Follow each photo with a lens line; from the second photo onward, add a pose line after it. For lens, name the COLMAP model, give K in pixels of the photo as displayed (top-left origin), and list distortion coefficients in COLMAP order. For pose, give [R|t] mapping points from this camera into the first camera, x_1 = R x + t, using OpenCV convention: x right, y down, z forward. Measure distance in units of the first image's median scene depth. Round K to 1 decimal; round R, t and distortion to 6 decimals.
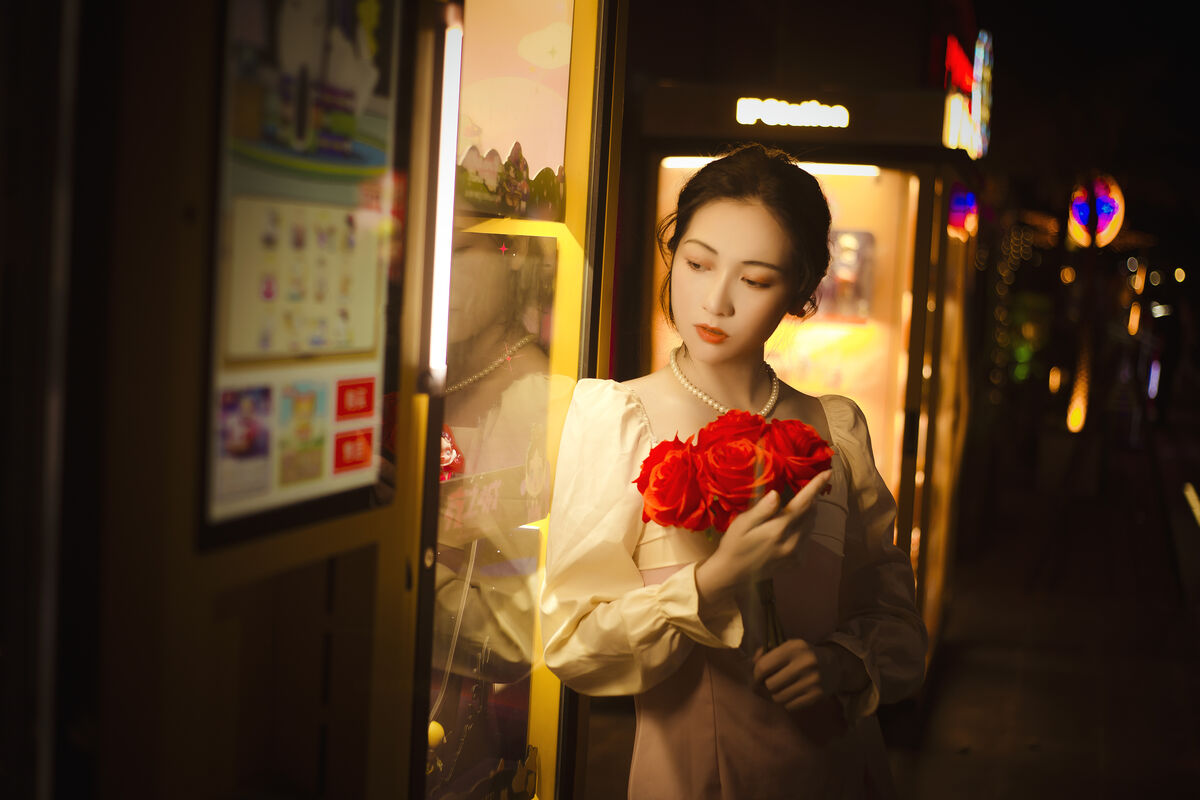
lens RADIAL K [[1712.2, 0, 596.5], [0, 1712.2, 403.0], [0, 0, 1]] dist [-0.061524, 0.000000]
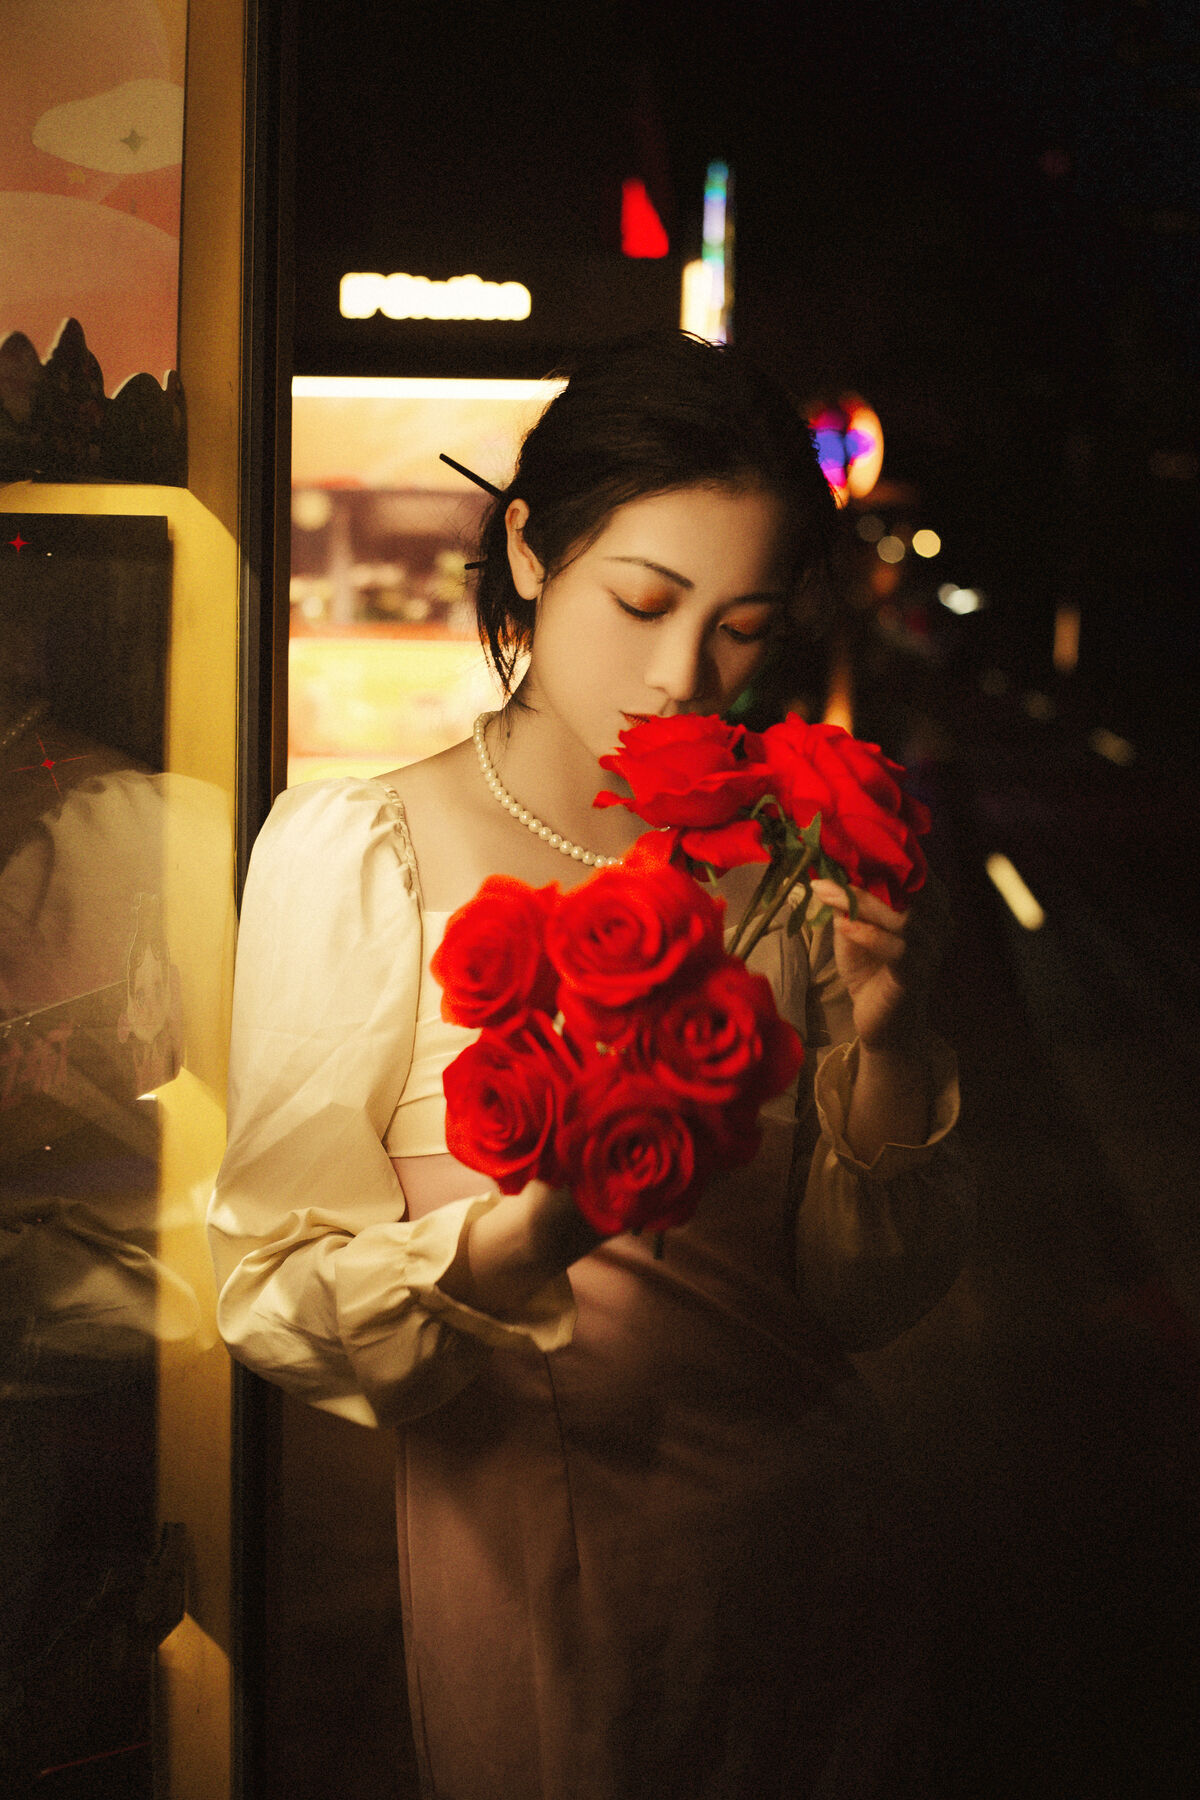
lens RADIAL K [[2568.4, 0, 608.6], [0, 2568.4, 889.4], [0, 0, 1]] dist [-0.061524, 0.000000]
pose [[0.977436, -0.056104, 0.203646, -0.024894], [0.045419, 0.997354, 0.056768, -0.011809], [-0.206292, -0.046238, 0.977397, 0.114259]]
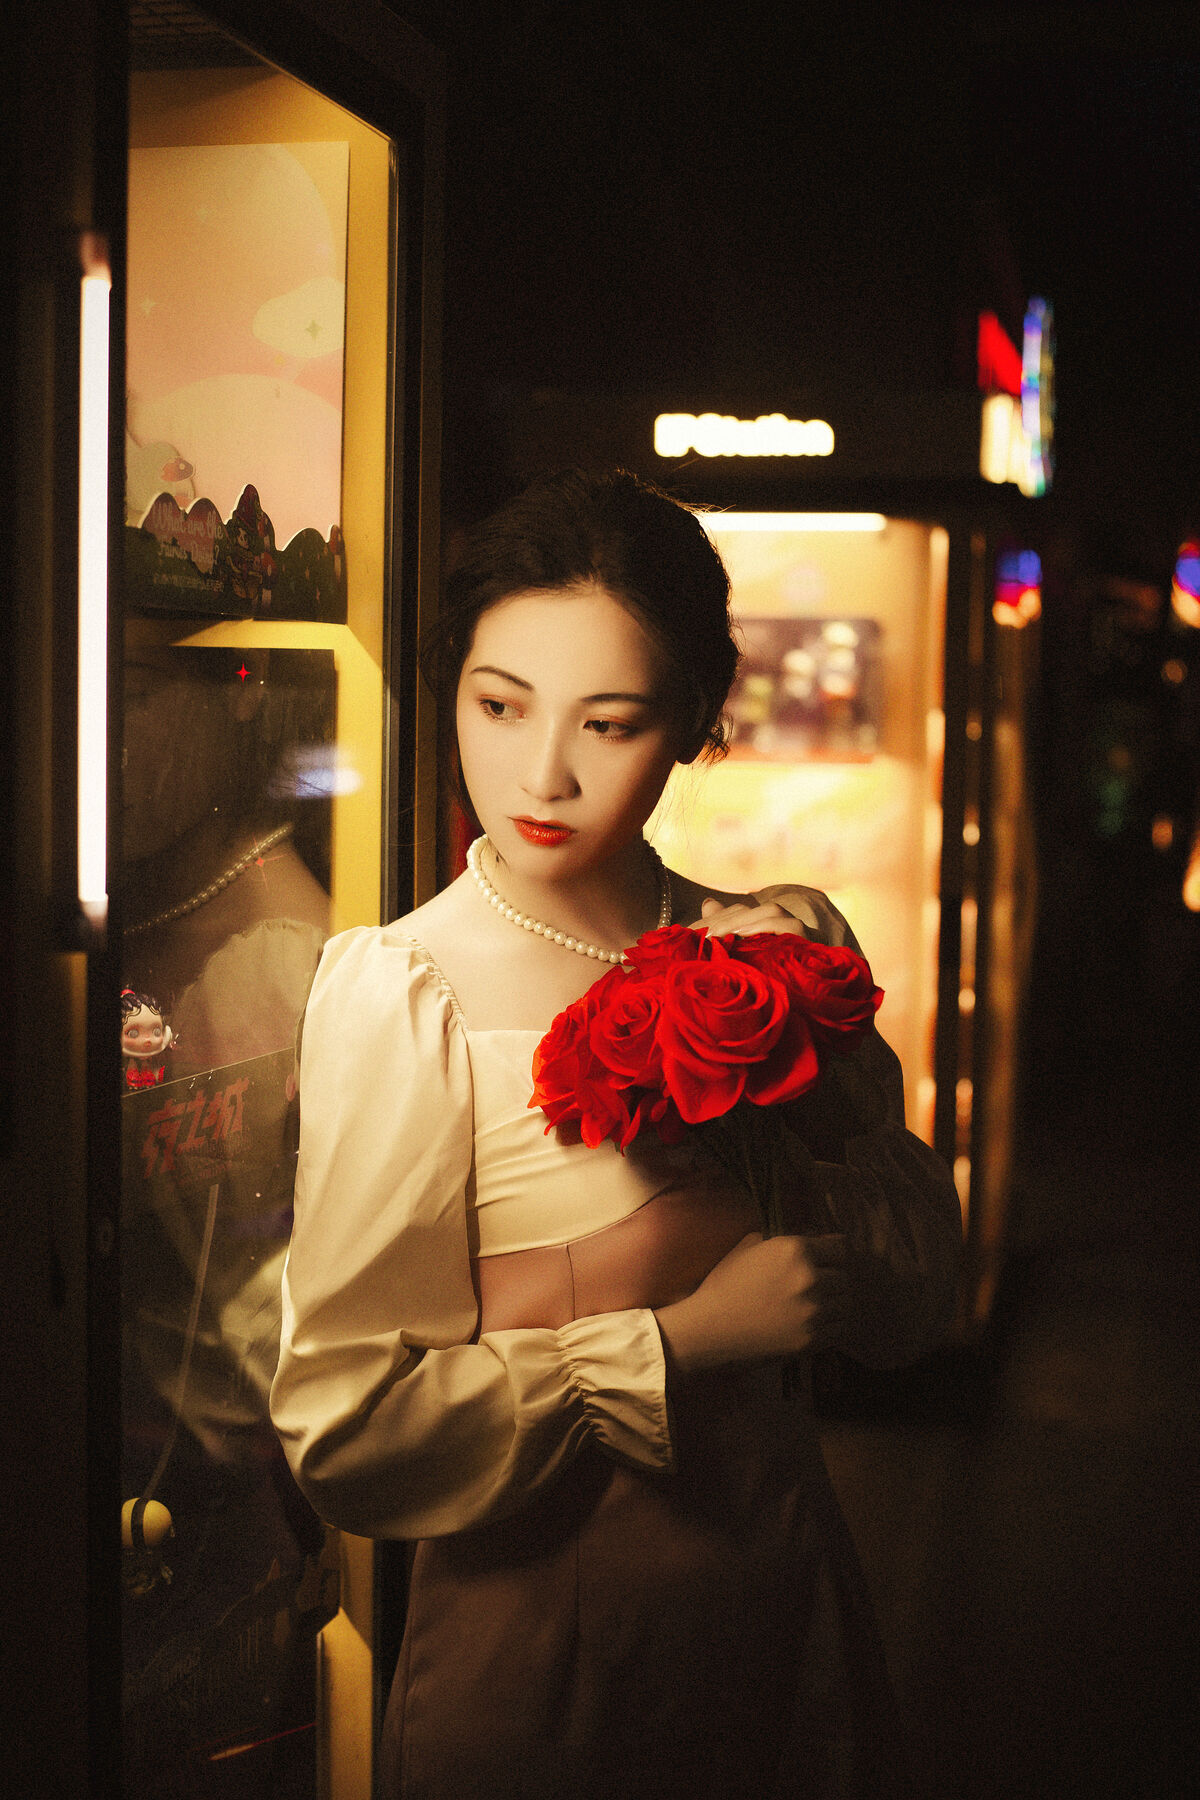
lens RADIAL K [[2568.4, 0, 612.3], [0, 2568.4, 896.6], [0, 0, 1]] dist [-0.061524, 0.000000]
pose [[0.997712, -0.042901, 0.052259, 0.010433], [0.042703, 0.999076, 0.004894, -0.006446], [-0.052420, -0.002651, 0.998622, 0.061763]]
